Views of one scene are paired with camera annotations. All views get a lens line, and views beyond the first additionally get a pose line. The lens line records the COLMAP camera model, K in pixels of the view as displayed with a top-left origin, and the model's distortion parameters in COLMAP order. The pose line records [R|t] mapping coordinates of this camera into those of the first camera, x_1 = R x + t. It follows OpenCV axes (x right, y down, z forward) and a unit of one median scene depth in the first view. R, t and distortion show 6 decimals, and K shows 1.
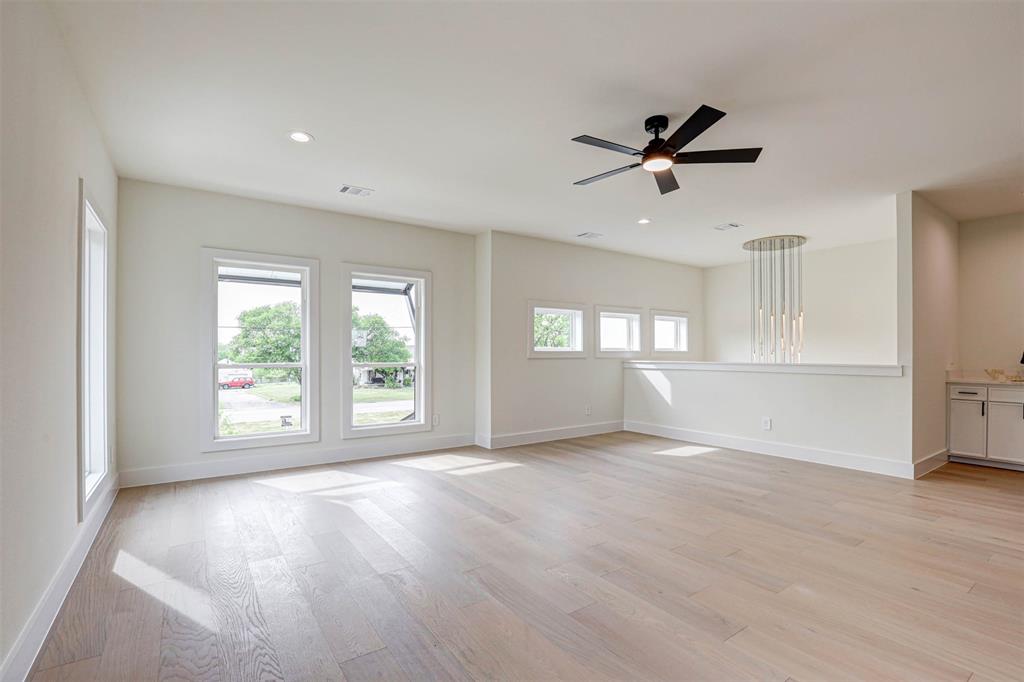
lens RADIAL K [[478.2, 0, 513.9], [0, 478.2, 348.0], [0, 0, 1]] dist [-0.026665, 0.000089]
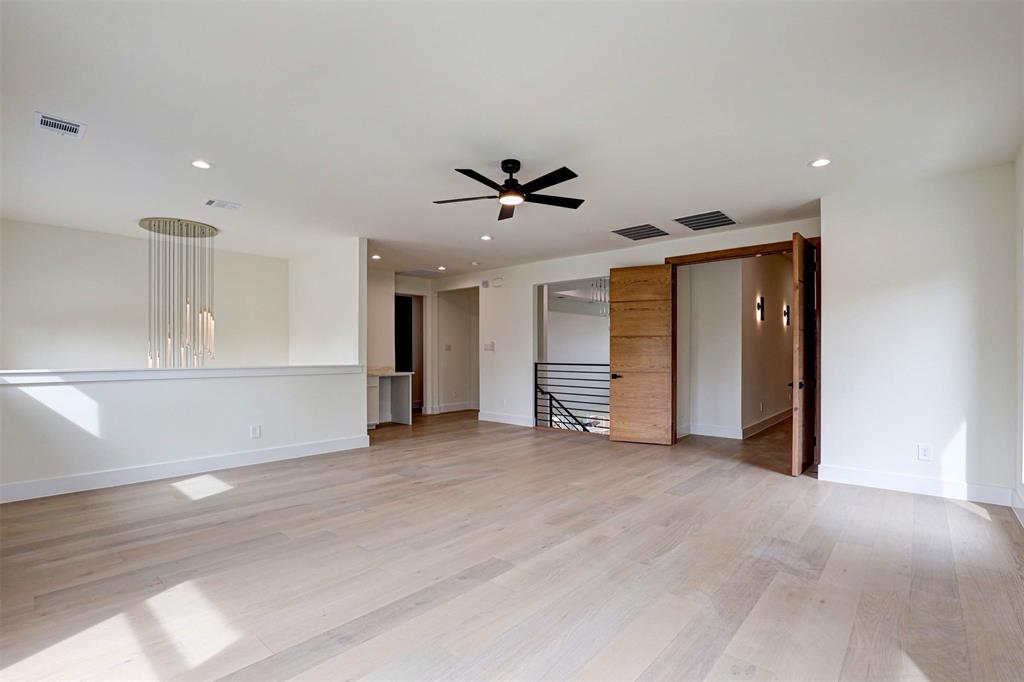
lens RADIAL K [[478.2, 0, 514.1], [0, 478.2, 349.6], [0, 0, 1]] dist [-0.026665, 0.000089]
pose [[-0.243656, 0.011919, 0.969789, -0.621872], [-0.009276, 0.999850, -0.014619, 0.009342], [-0.969817, -0.012558, -0.243509, 0.918426]]
